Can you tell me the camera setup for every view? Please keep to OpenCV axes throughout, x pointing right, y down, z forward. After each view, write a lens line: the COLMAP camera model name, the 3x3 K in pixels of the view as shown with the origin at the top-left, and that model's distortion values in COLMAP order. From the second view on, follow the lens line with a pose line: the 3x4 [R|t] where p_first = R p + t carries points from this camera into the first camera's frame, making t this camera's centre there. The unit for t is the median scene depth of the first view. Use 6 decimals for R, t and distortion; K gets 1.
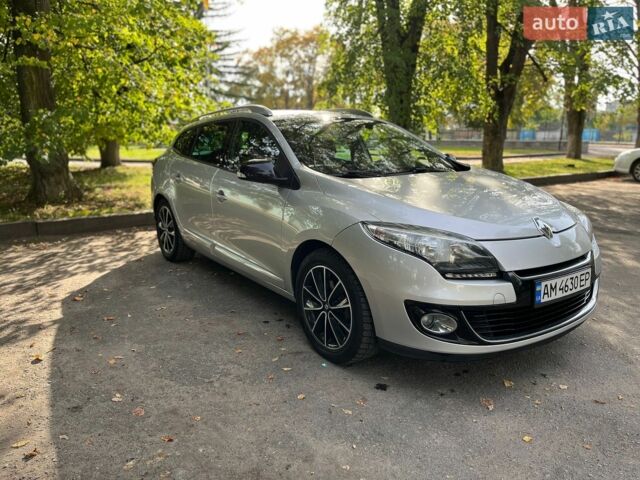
lens RADIAL K [[486.6, 0, 318.8], [0, 486.6, 239.7], [0, 0, 1]] dist [0.053479, -0.074317]
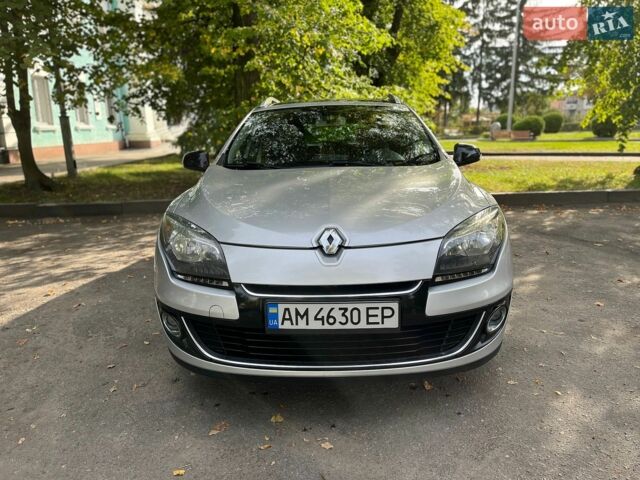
lens RADIAL K [[486.6, 0, 320.1], [0, 486.6, 241.6], [0, 0, 1]] dist [0.053479, -0.074317]
pose [[0.802069, 0.114250, -0.586202, 0.780039], [-0.101582, 0.993327, 0.054609, -0.053248], [0.588529, 0.015747, 0.808323, 0.313520]]
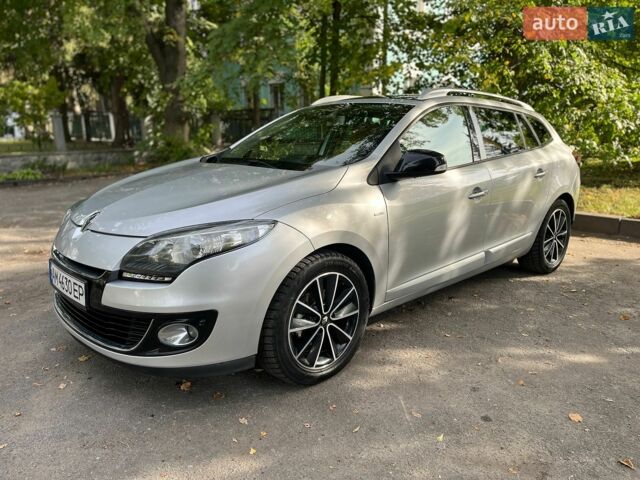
lens RADIAL K [[486.6, 0, 323.5], [0, 486.6, 240.9], [0, 0, 1]] dist [0.053479, -0.074317]
pose [[0.144720, 0.216736, -0.965444, 1.228896], [-0.204418, 0.961215, 0.185145, -0.215563], [0.968127, 0.170560, 0.183412, 1.091613]]
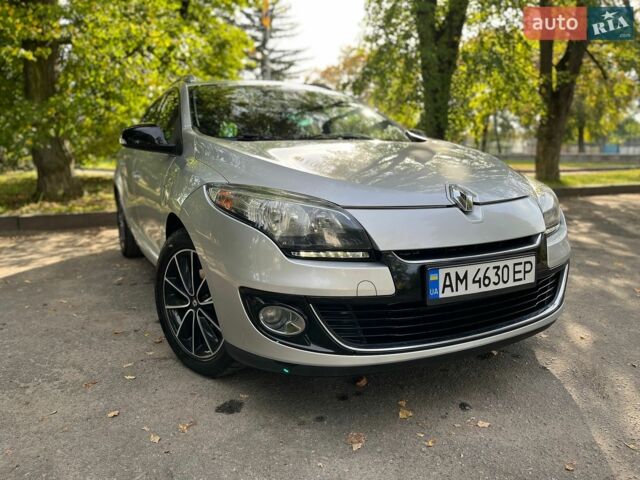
lens RADIAL K [[486.6, 0, 321.7], [0, 486.6, 238.8], [0, 0, 1]] dist [0.053479, -0.074317]
pose [[0.990653, 0.018646, -0.135123, 0.307572], [-0.023726, 0.999067, -0.036086, 0.058588], [0.134324, 0.038955, 0.990172, 0.231852]]
